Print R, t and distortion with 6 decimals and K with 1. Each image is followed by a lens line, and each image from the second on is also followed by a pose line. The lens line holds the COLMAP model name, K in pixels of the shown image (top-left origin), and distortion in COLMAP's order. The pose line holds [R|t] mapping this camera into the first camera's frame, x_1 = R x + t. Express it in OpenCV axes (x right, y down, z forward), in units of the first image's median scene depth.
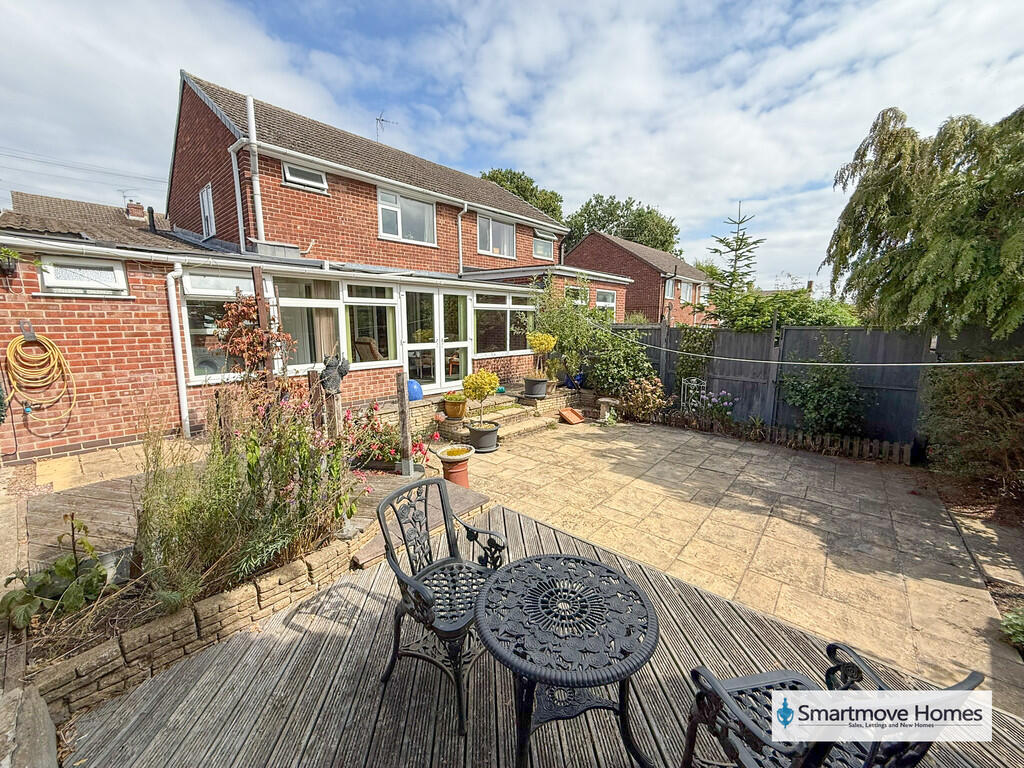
lens RADIAL K [[409.3, 0, 512.6], [0, 409.3, 382.3], [0, 0, 1]] dist [-0.001747, 0.000385]
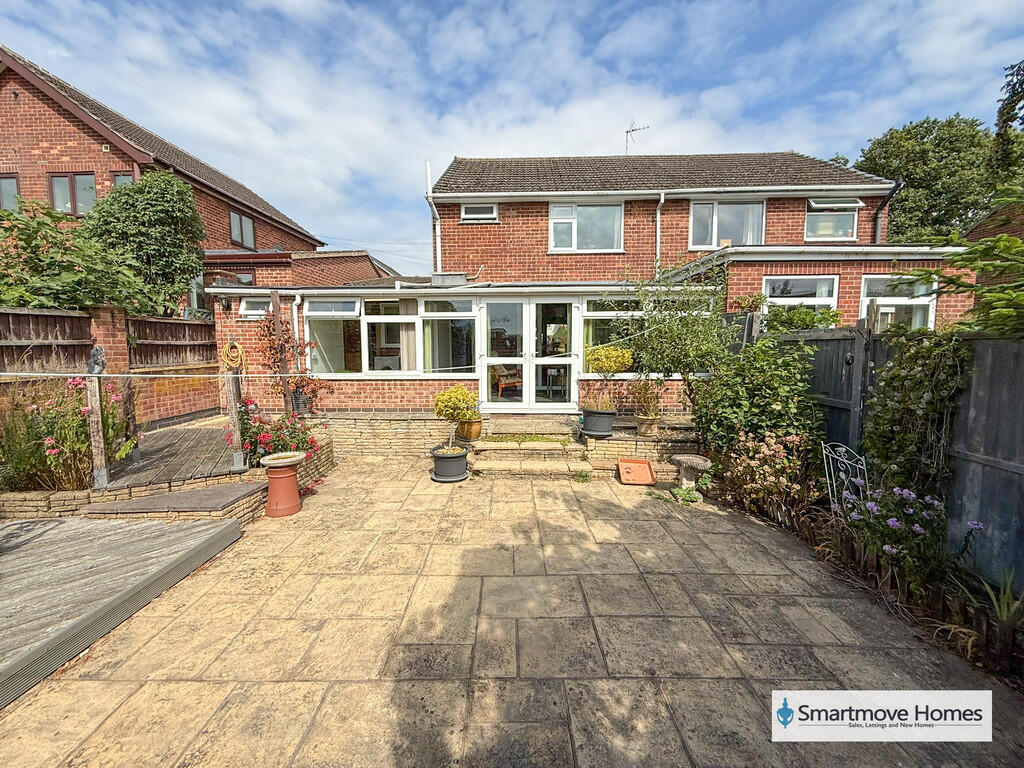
lens RADIAL K [[409.3, 0, 510.2], [0, 409.3, 383.2], [0, 0, 1]] dist [-0.001747, 0.000385]
pose [[0.641657, 0.066293, -0.764121, 0.490293], [-0.109433, 0.993978, -0.005660, -0.031467], [0.759145, 0.087251, 0.645048, 0.399695]]
